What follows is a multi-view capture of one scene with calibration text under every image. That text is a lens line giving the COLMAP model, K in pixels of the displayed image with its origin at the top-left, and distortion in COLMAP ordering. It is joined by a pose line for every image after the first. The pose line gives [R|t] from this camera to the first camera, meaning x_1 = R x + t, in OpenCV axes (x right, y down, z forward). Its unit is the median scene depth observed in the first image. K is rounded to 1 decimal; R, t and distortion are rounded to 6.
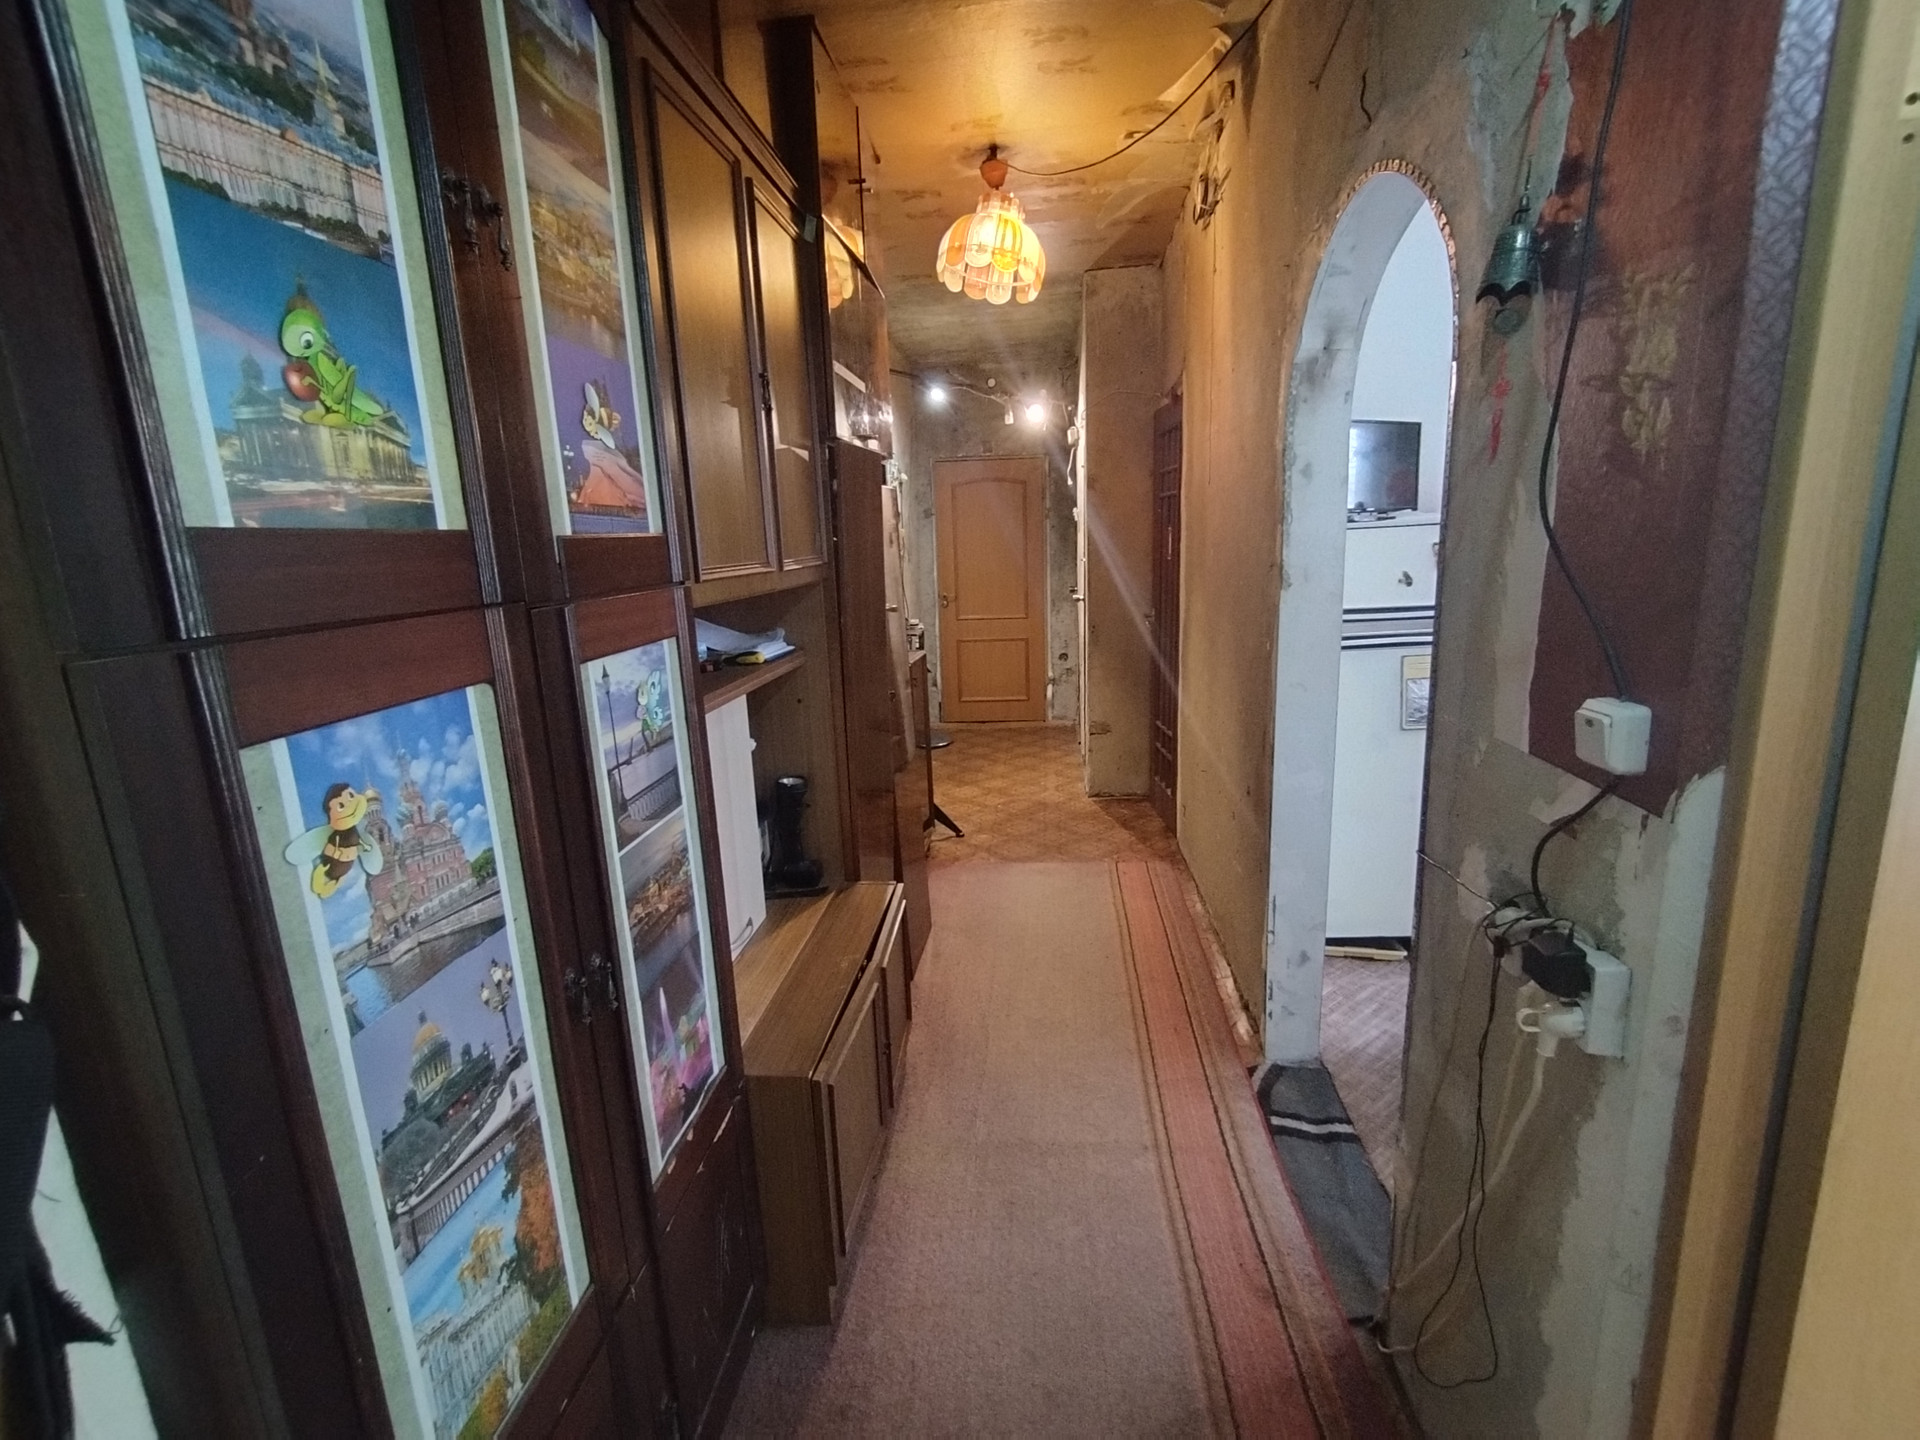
lens RADIAL K [[879.4, 0, 960.5], [0, 879.4, 723.9], [0, 0, 1]] dist [-0.009038, 0.003475]
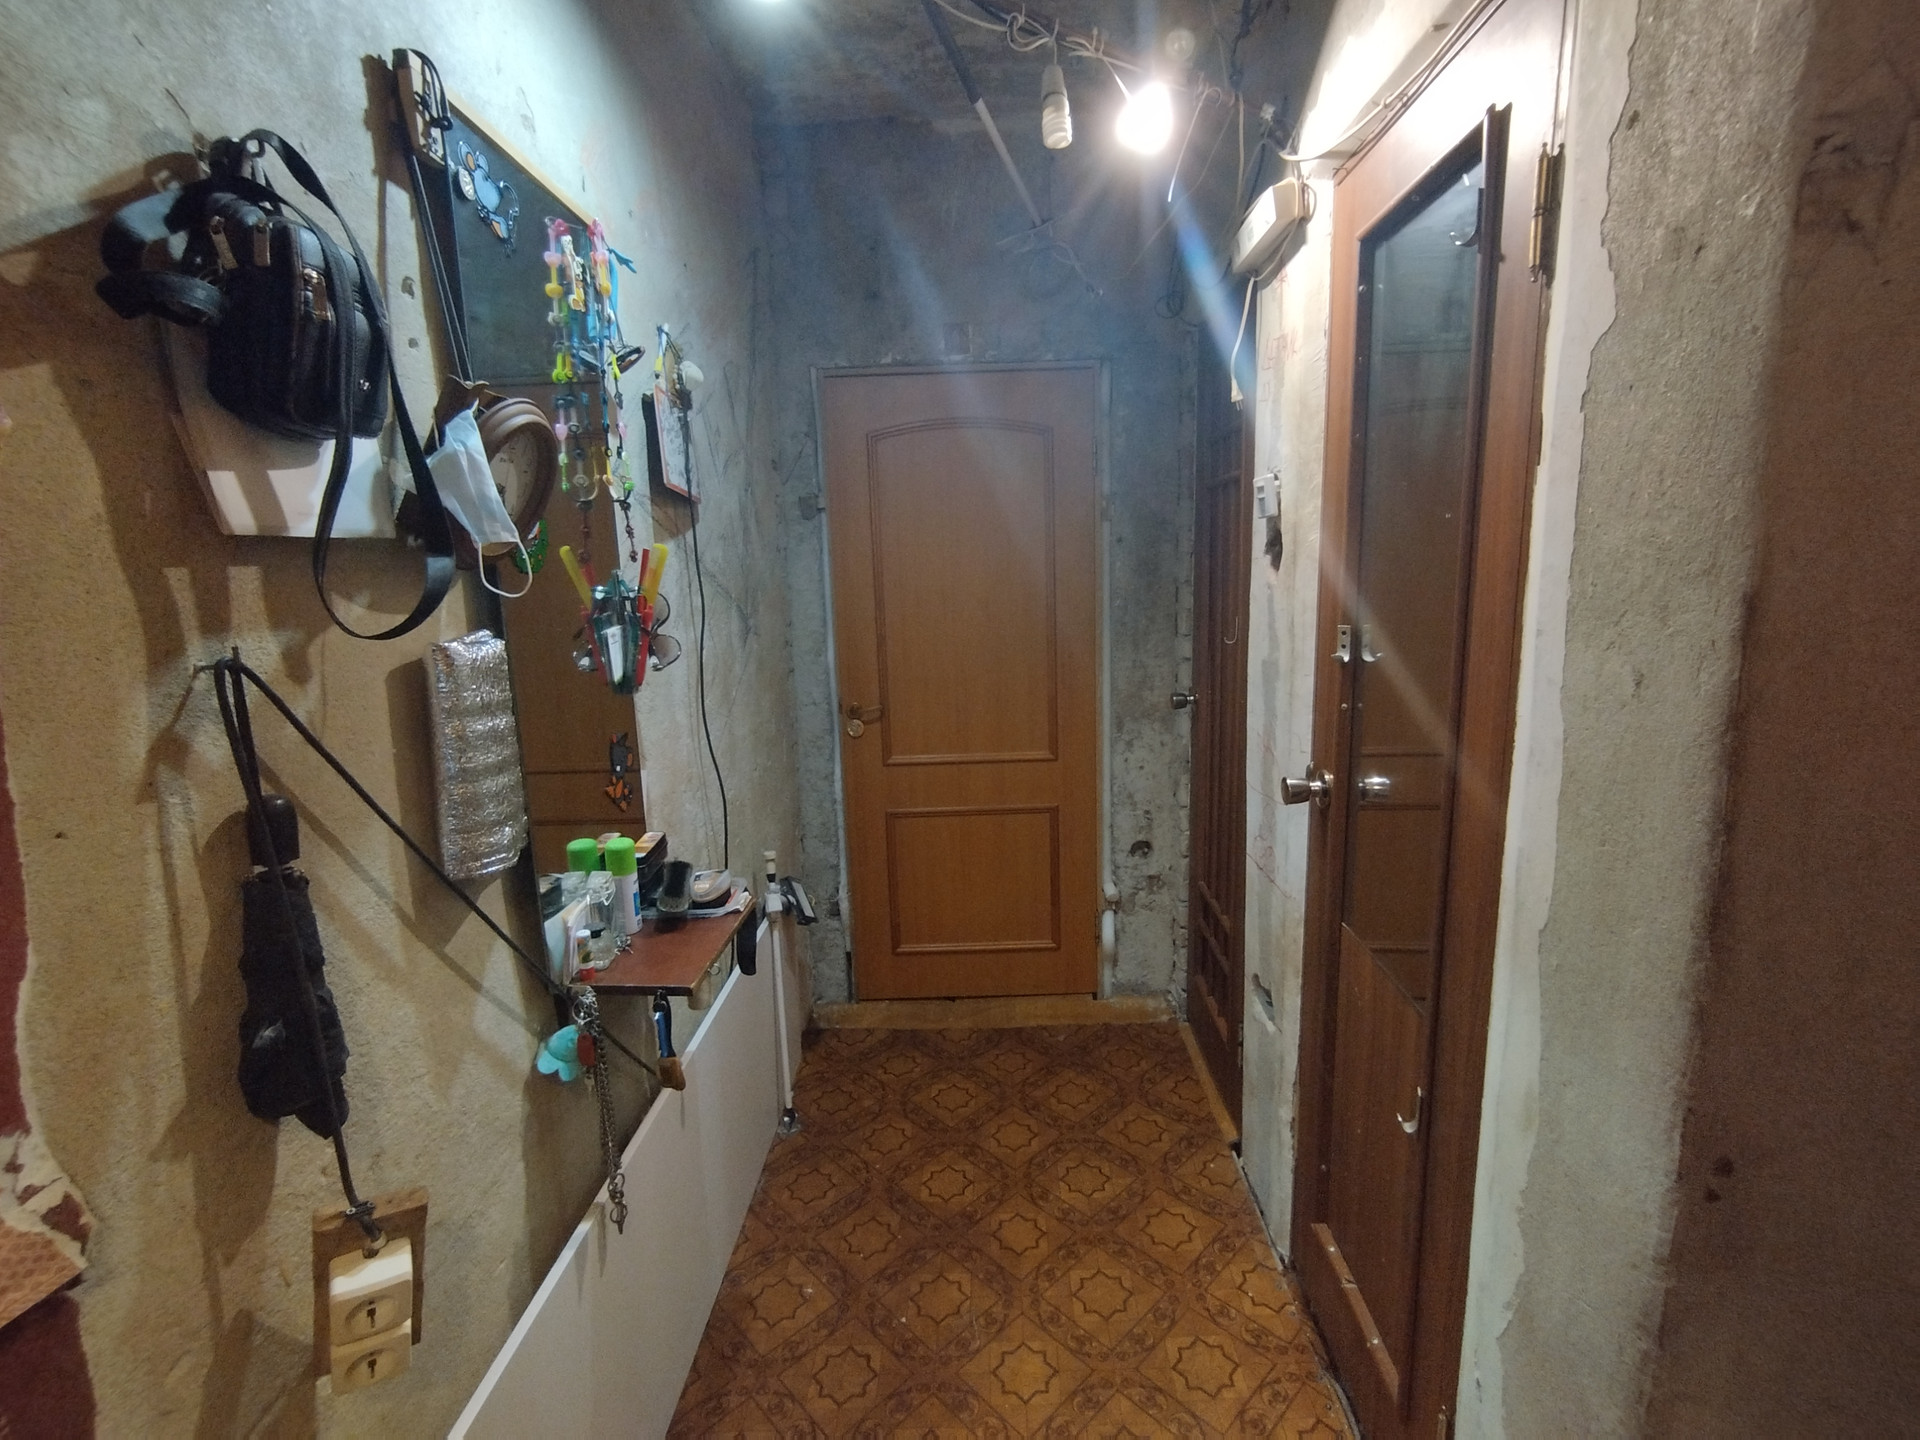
lens RADIAL K [[879.4, 0, 960.0], [0, 879.4, 721.2], [0, 0, 1]] dist [-0.009038, 0.003475]
pose [[0.997868, -0.012928, 0.063978, 0.004806], [0.015250, 0.999238, -0.035937, -0.128539], [-0.063464, 0.036836, 0.997304, 0.608303]]
